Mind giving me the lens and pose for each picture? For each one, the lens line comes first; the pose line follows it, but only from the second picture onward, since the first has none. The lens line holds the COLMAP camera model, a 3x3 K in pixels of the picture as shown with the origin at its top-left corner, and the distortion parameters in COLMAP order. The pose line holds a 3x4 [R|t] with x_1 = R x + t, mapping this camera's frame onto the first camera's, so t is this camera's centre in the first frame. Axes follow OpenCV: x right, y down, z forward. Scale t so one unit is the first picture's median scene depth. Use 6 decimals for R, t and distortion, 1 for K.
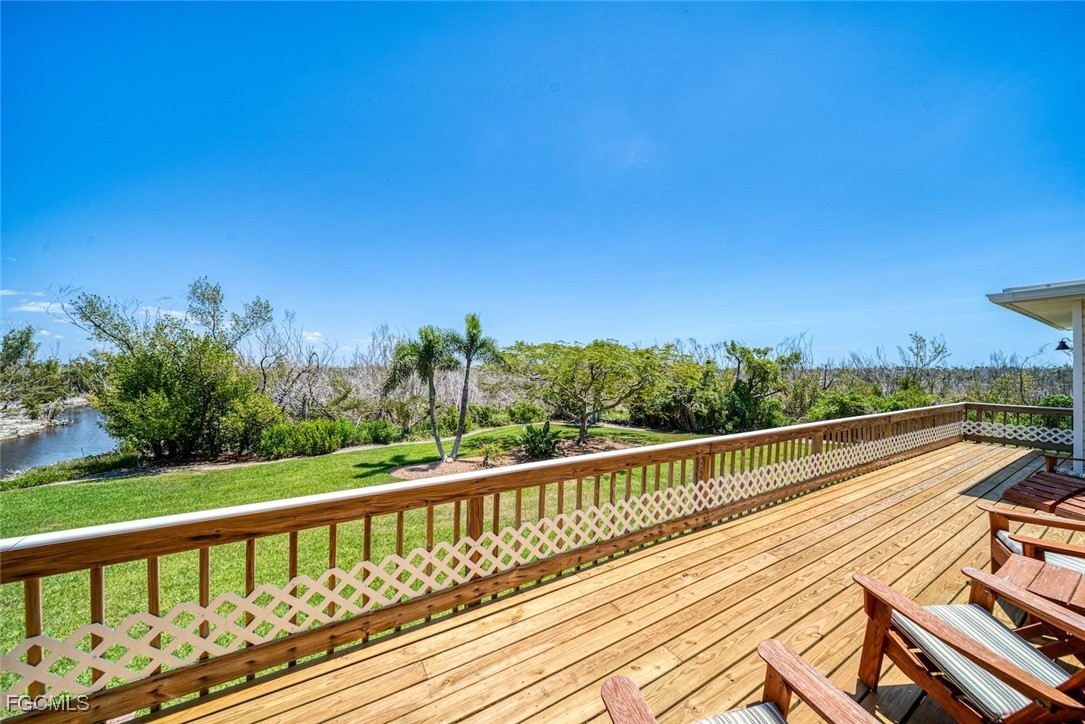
lens RADIAL K [[383.9, 0, 546.3], [0, 383.9, 363.0], [0, 0, 1]] dist [0.001762, -0.001331]
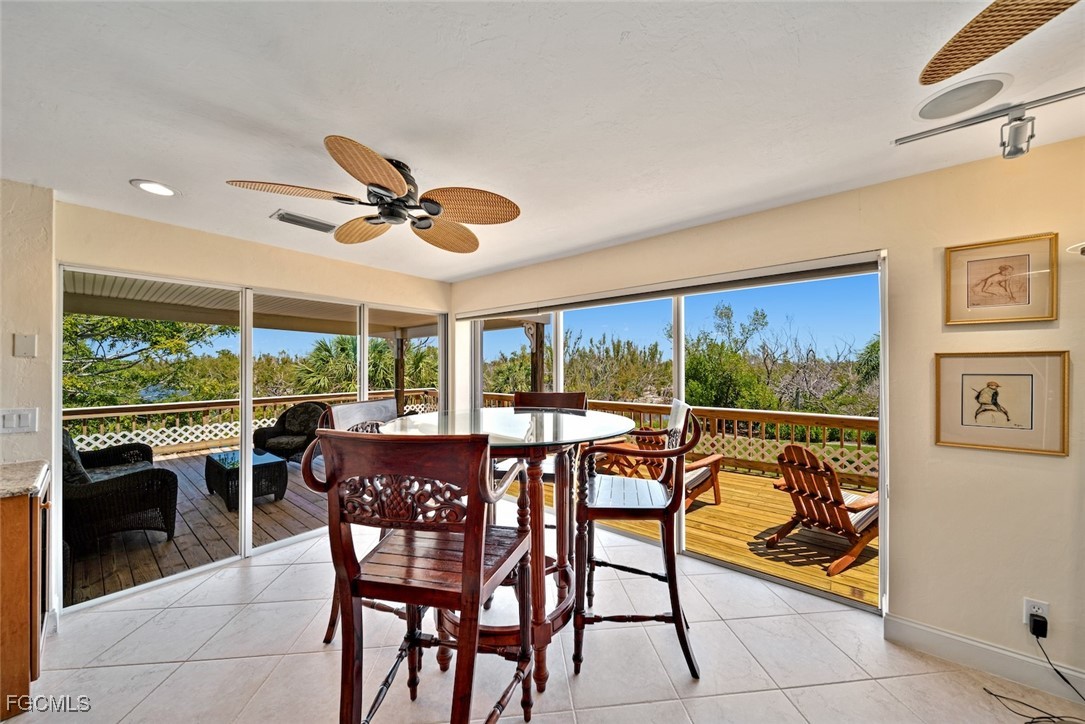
lens RADIAL K [[383.9, 0, 550.0], [0, 383.9, 370.9], [0, 0, 1]] dist [0.001762, -0.001331]
pose [[0.345356, 0.004613, -0.938461, 0.211472], [0.024156, 0.999613, 0.013804, 0.000640], [0.938161, -0.027437, 0.345111, -0.090408]]
